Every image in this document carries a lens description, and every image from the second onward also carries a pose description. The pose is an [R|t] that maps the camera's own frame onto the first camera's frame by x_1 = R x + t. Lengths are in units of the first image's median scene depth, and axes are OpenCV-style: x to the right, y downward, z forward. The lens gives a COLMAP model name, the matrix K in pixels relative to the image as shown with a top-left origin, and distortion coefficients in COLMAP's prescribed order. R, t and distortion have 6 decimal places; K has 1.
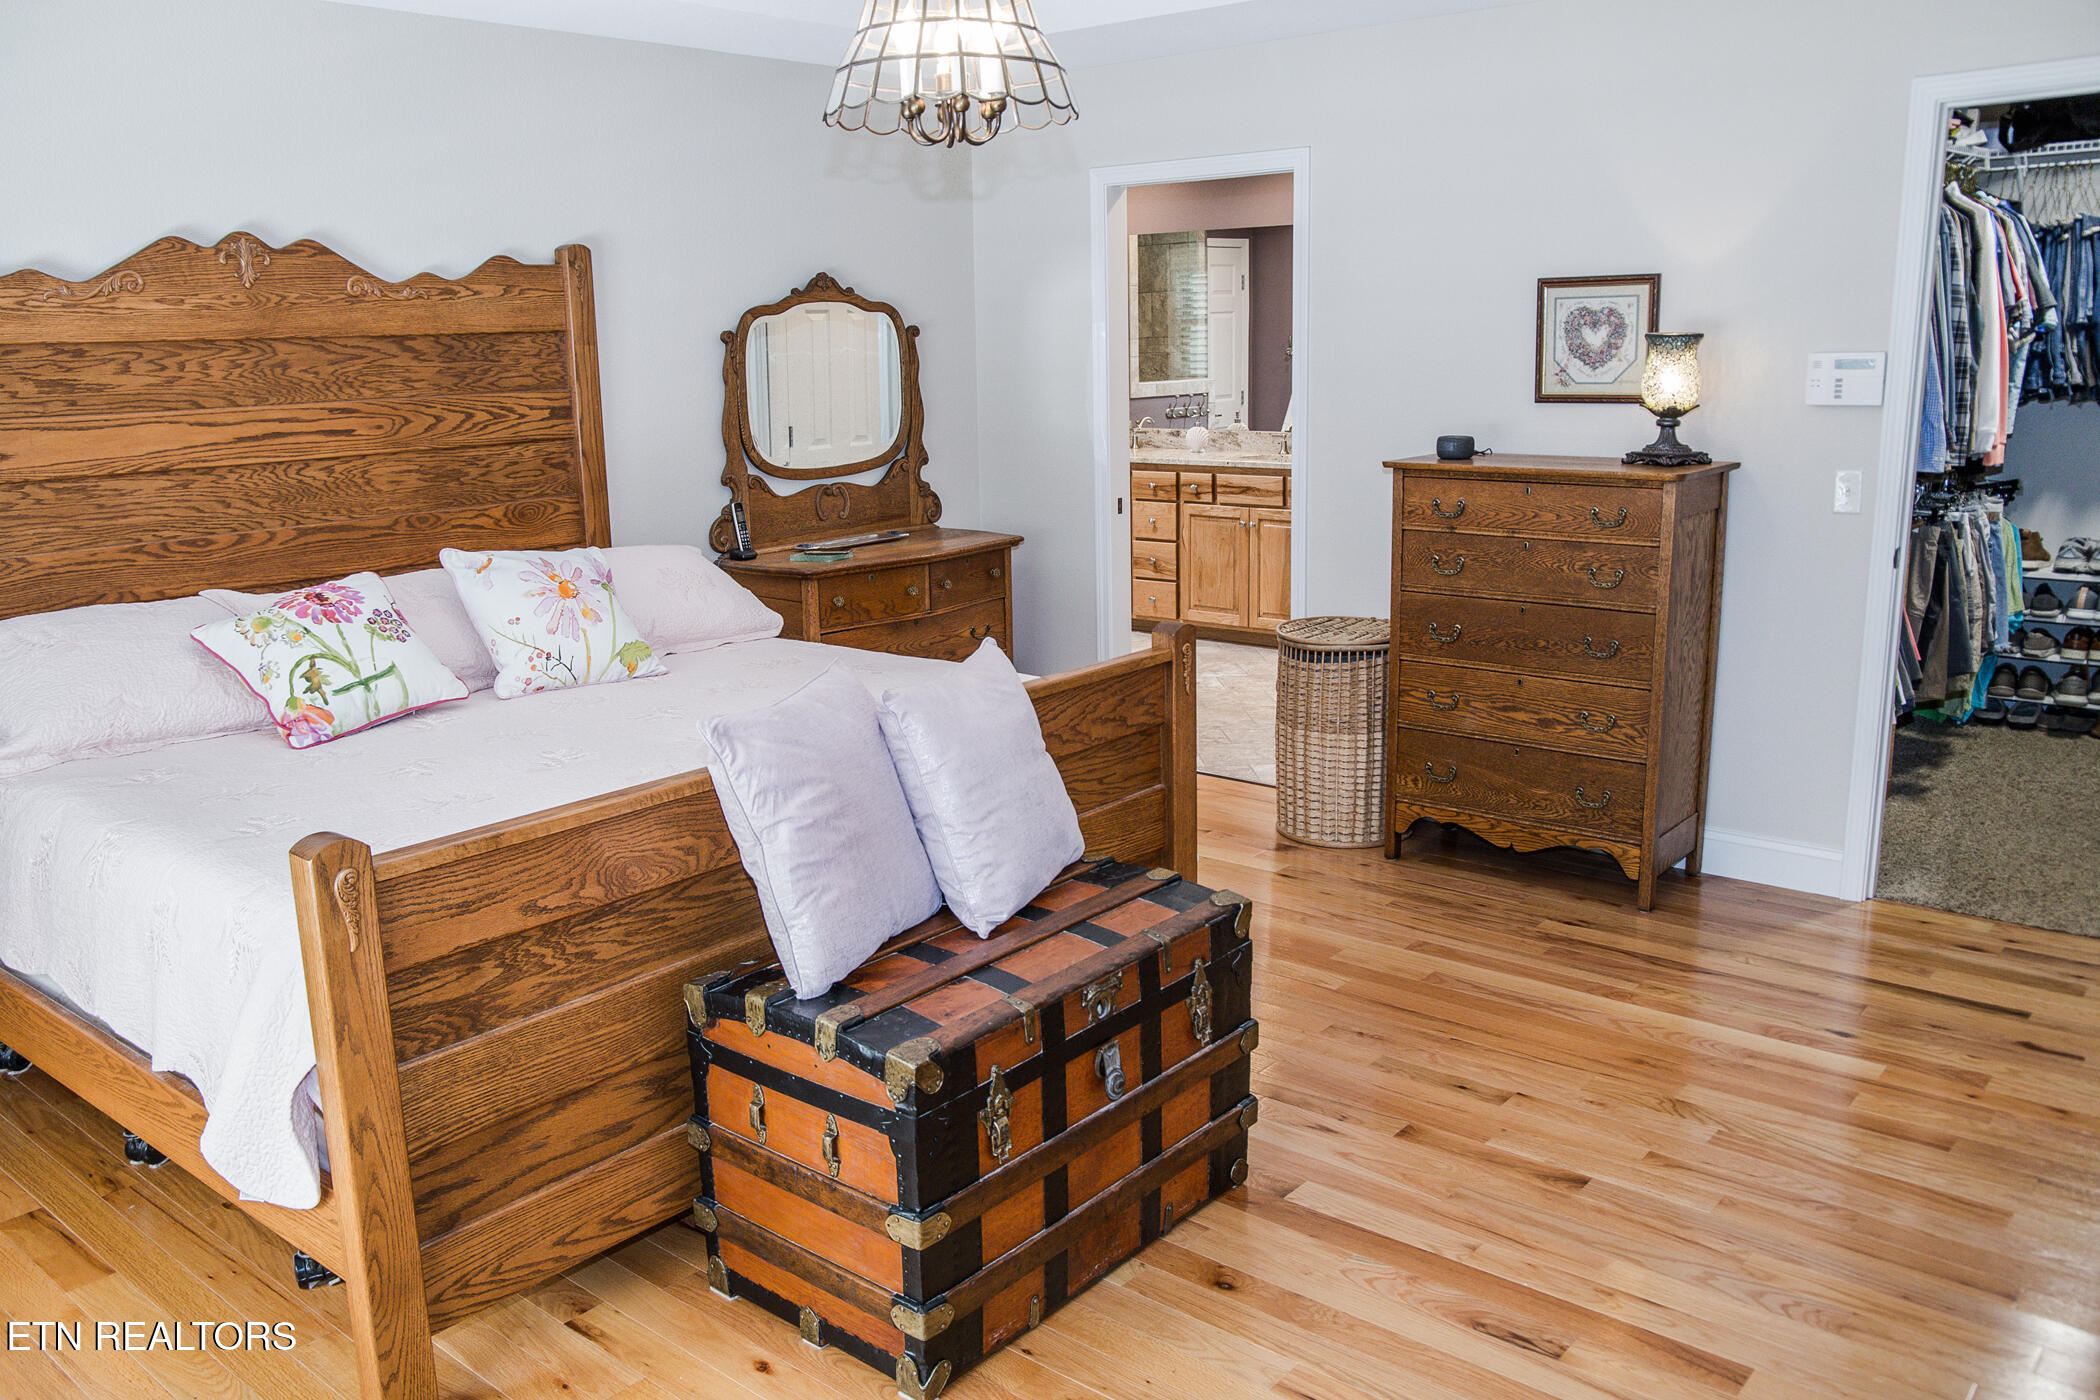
lens RADIAL K [[1654.0, 0, 1022.1], [0, 1654.0, 704.4], [0, 0, 1]] dist [-0.095986, 0.116159]
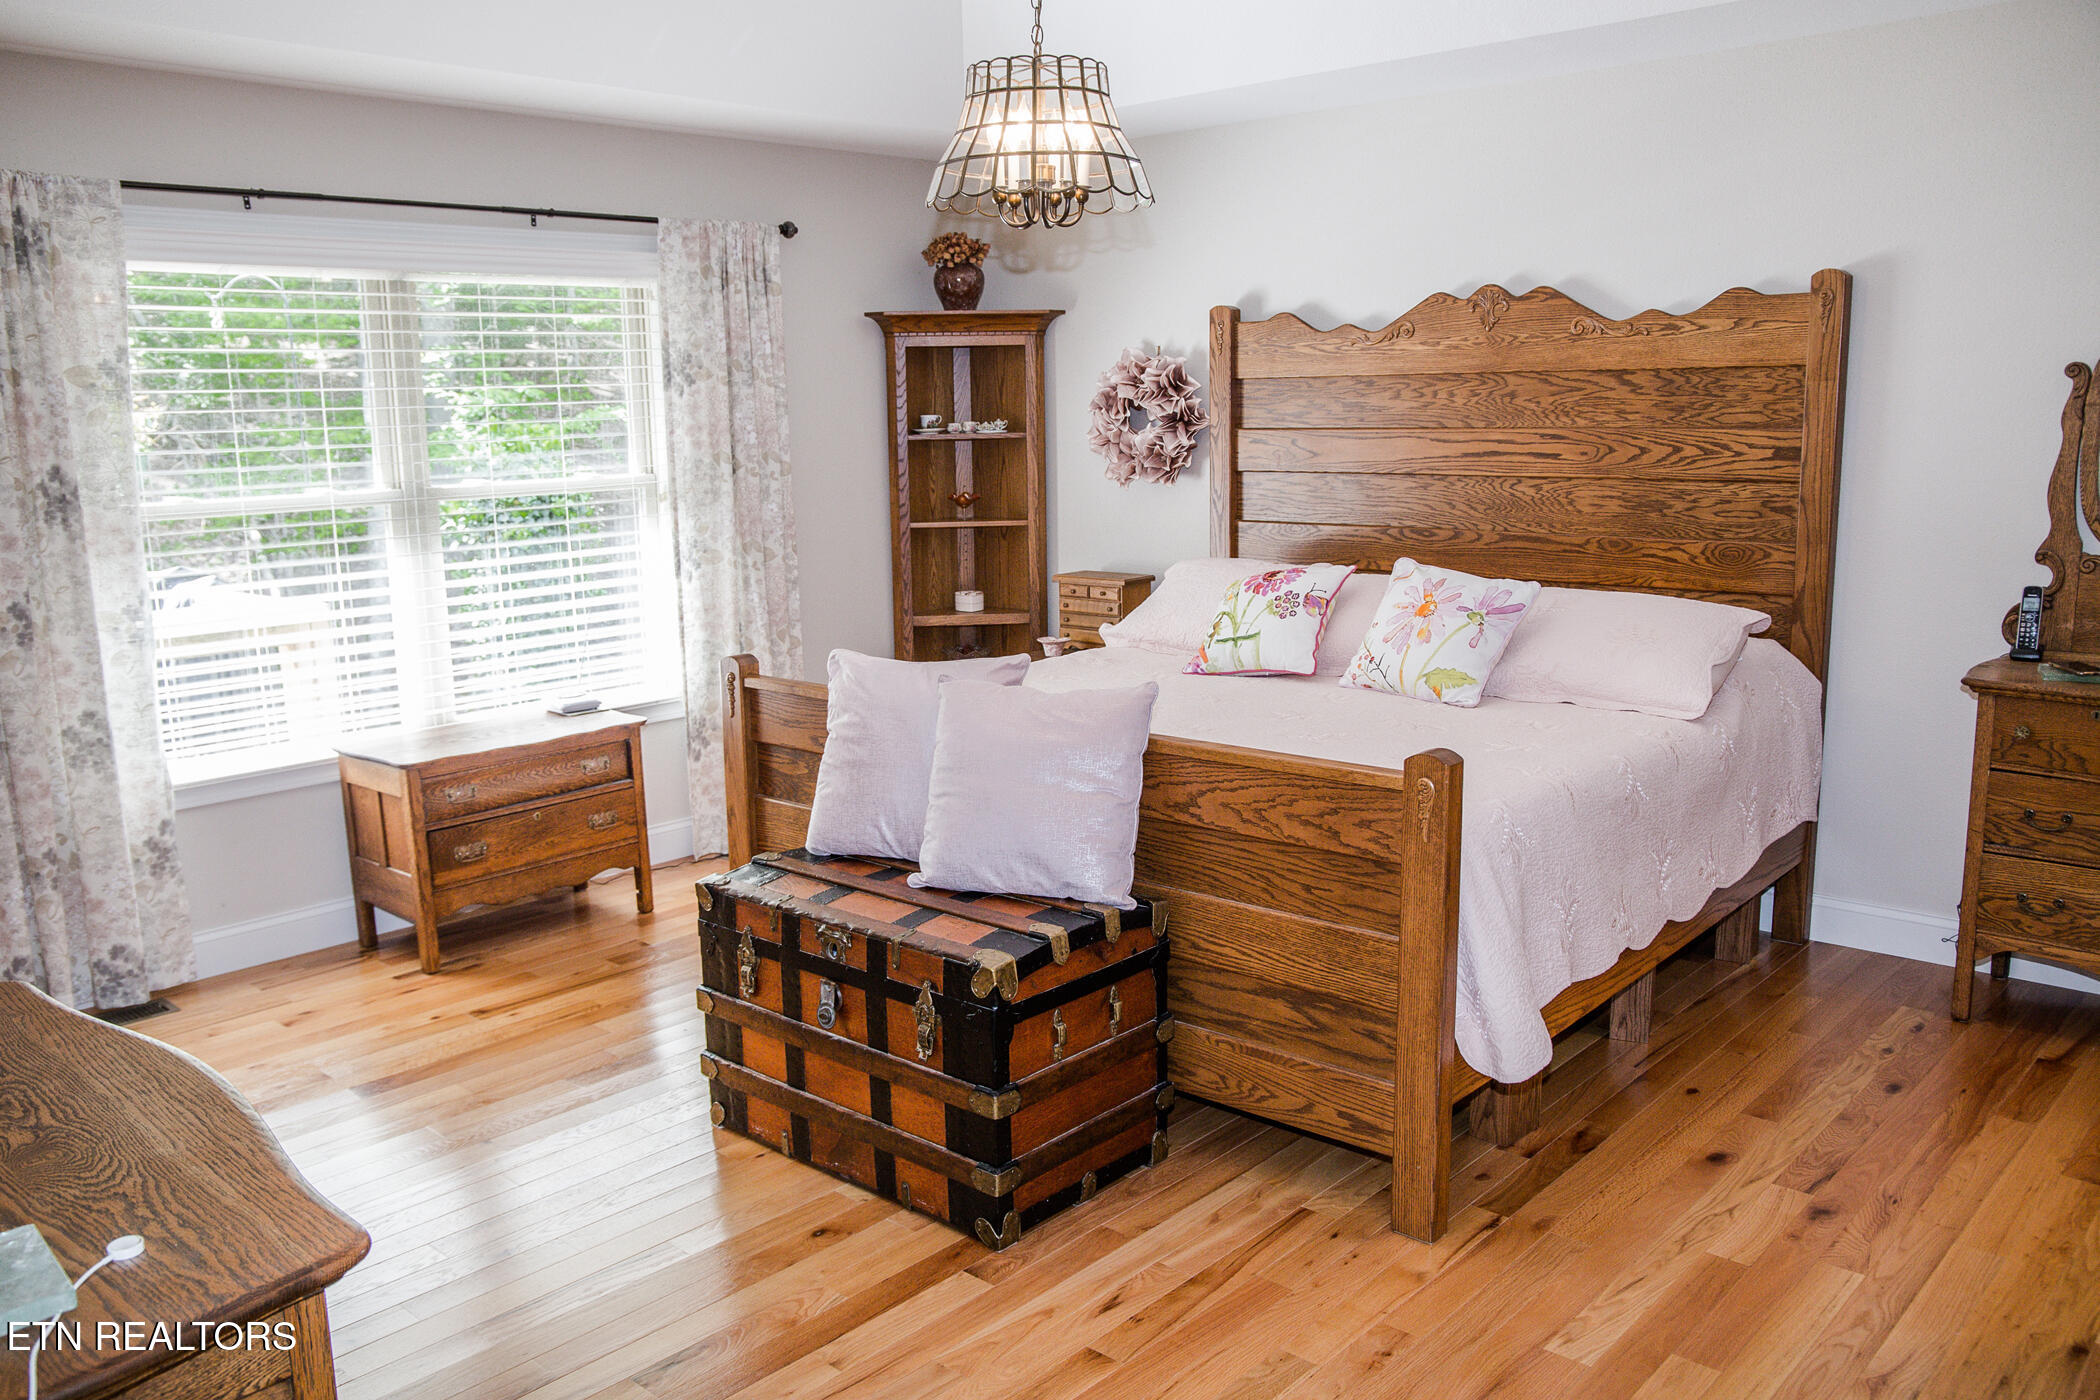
lens RADIAL K [[1654.0, 0, 1022.1], [0, 1654.0, 704.4], [0, 0, 1]] dist [-0.095986, 0.116159]
pose [[-0.028033, 0.207189, -0.977899, 0.698376], [-0.195378, 0.958280, 0.208633, -0.159096], [0.980327, 0.196909, 0.013617, 0.630370]]
